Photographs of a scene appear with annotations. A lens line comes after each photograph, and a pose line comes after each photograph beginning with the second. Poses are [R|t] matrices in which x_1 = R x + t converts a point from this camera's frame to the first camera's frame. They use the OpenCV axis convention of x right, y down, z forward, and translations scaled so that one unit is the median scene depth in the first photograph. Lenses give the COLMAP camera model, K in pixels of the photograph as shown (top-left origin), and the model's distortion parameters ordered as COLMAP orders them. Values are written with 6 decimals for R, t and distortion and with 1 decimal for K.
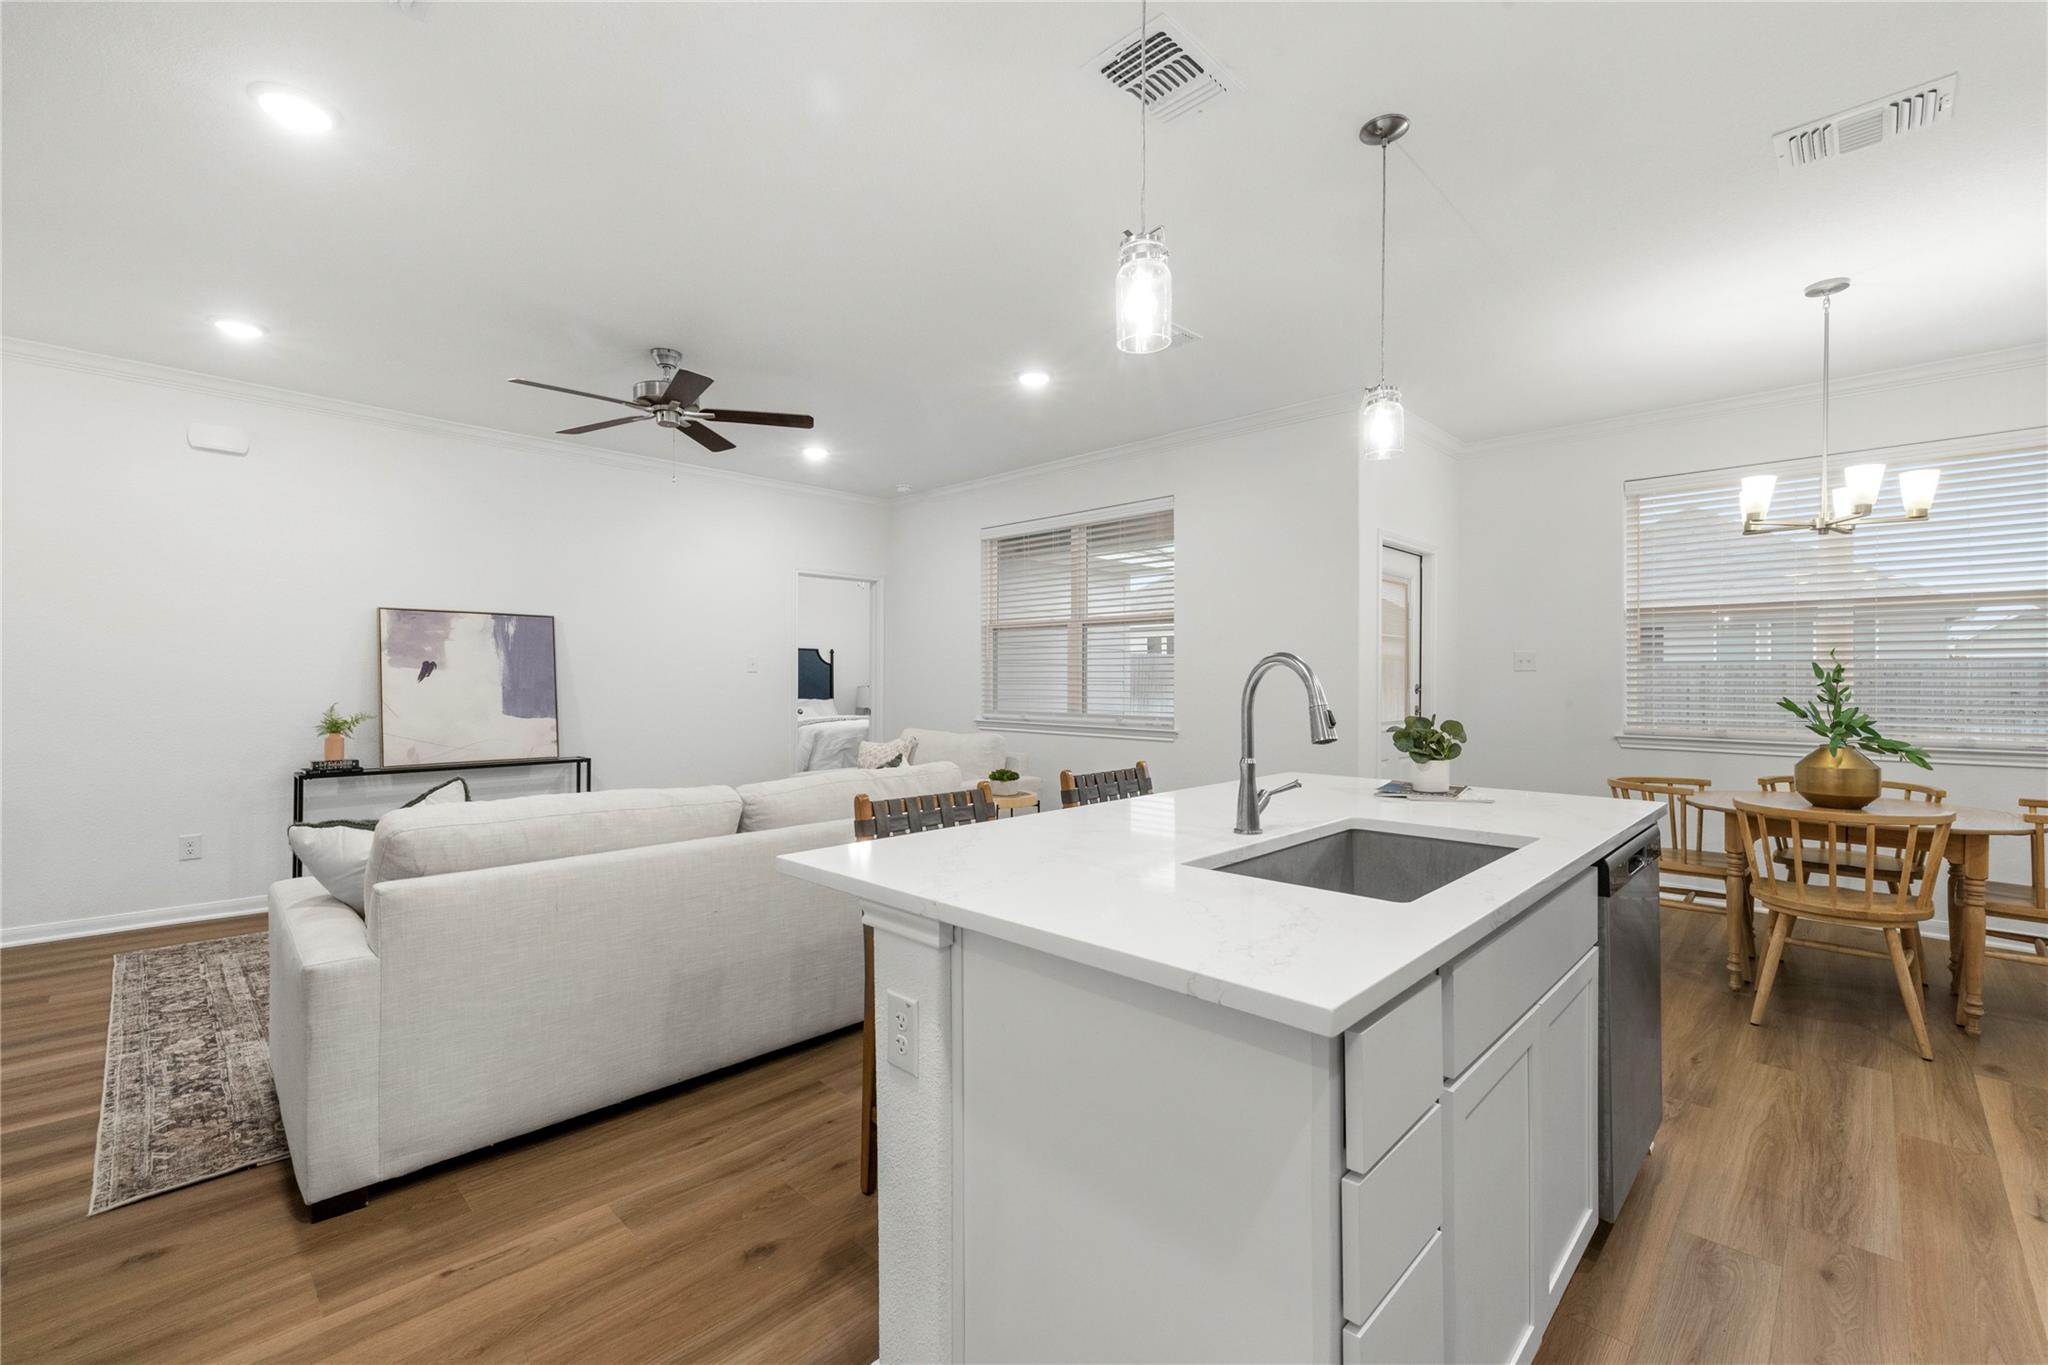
lens RADIAL K [[867.1, 0, 1024.0], [0, 867.1, 682.5], [0, 0, 1]] dist [0.000935, -0.000018]
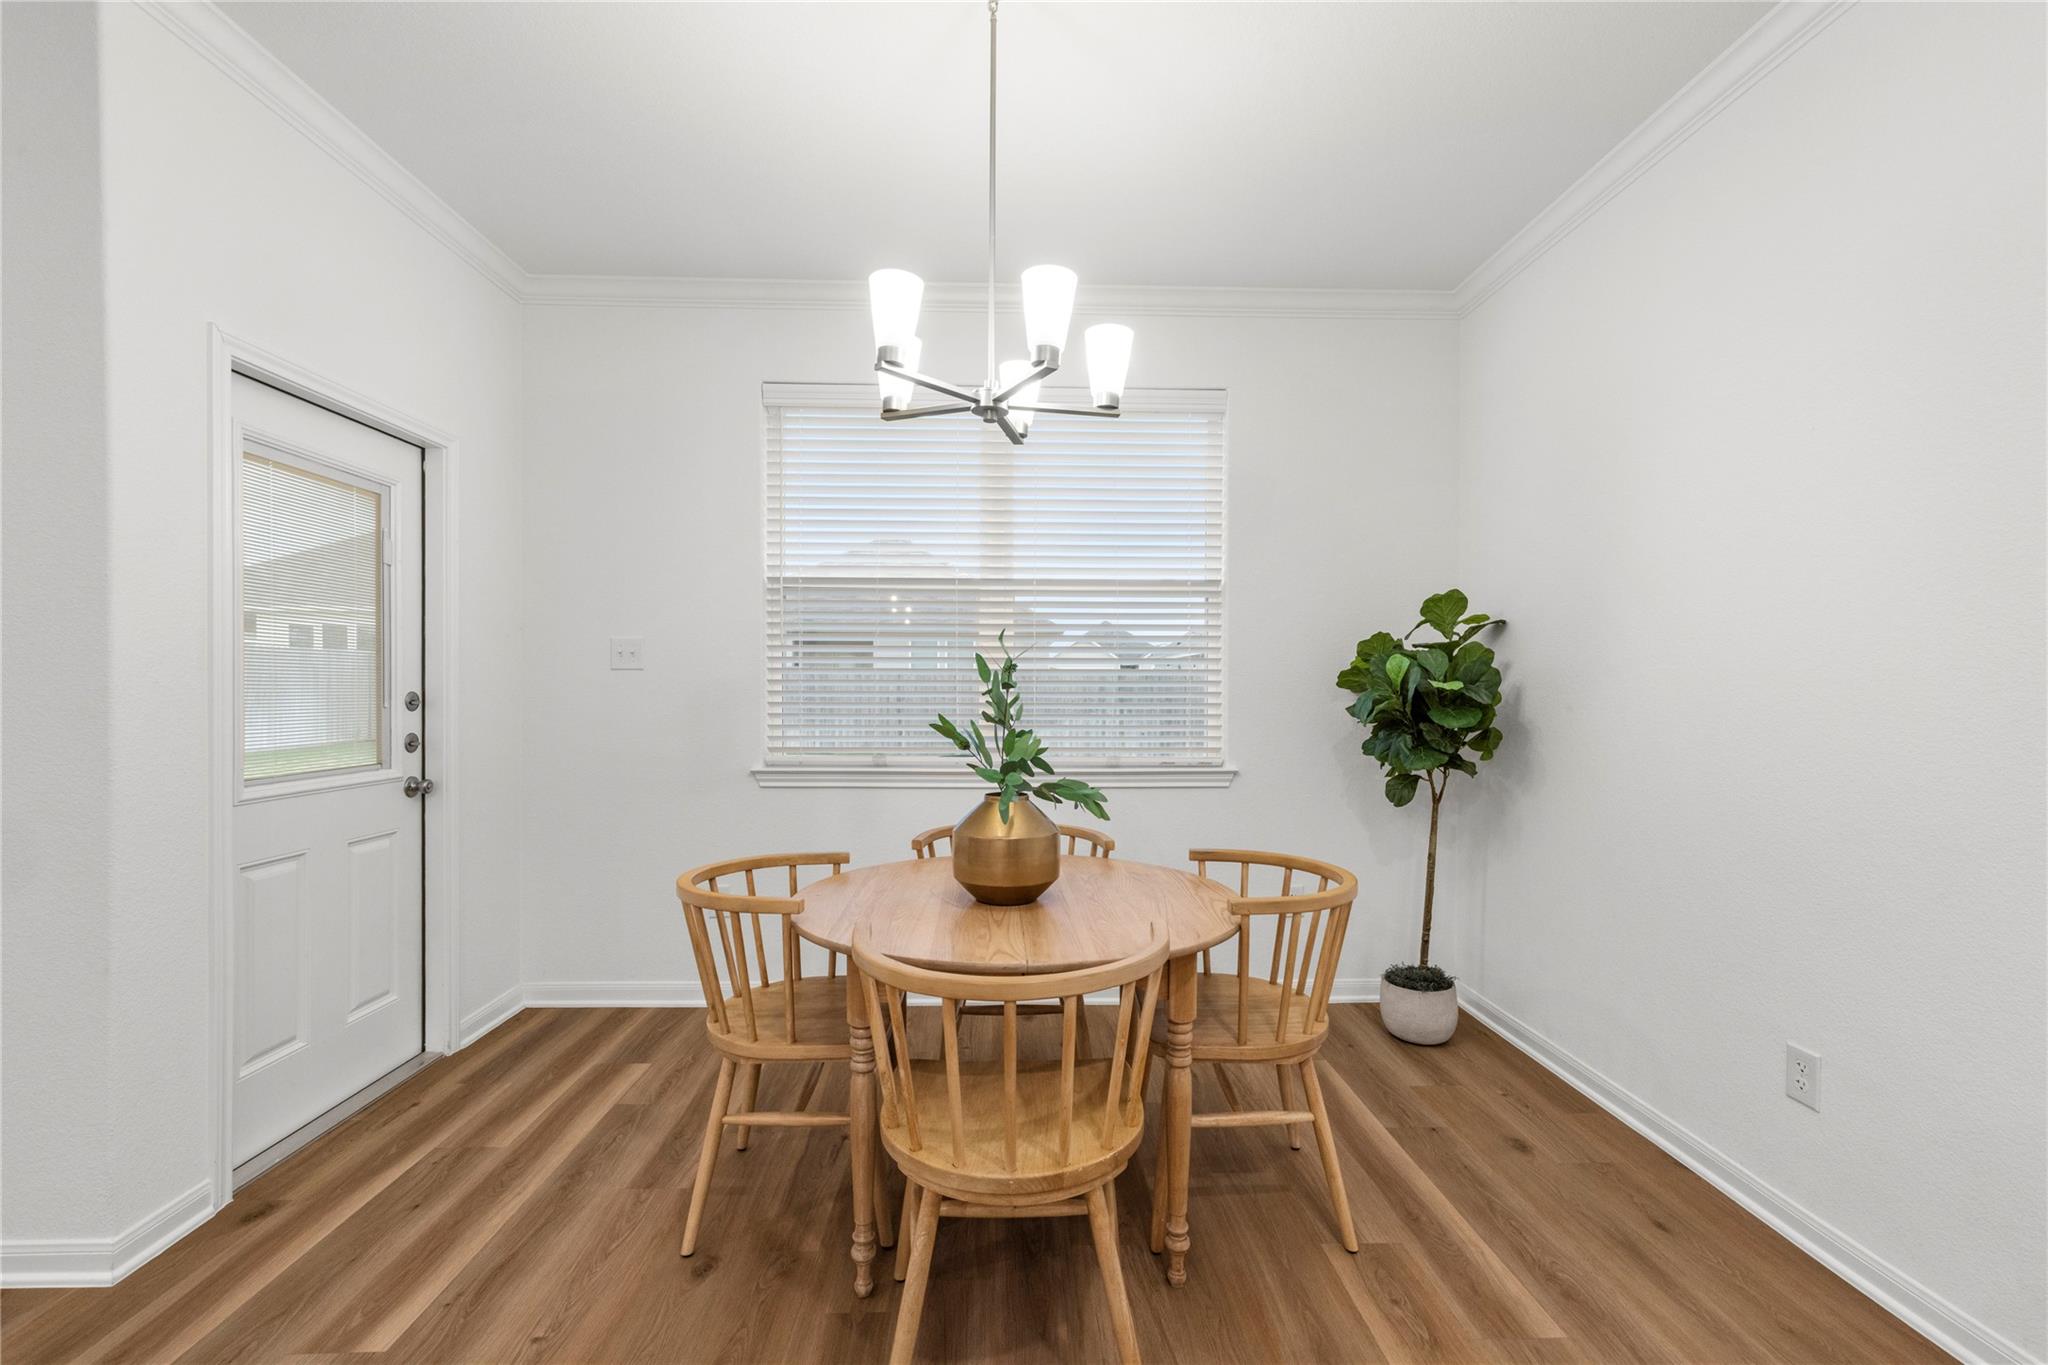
lens RADIAL K [[867.1, 0, 1024.0], [0, 867.1, 682.5], [0, 0, 1]] dist [0.000935, -0.000018]
pose [[0.699075, 0.002853, 0.715043, 0.515205], [0.001053, 0.999987, -0.005019, -0.001217], [-0.715048, 0.004262, 0.699062, 0.570485]]
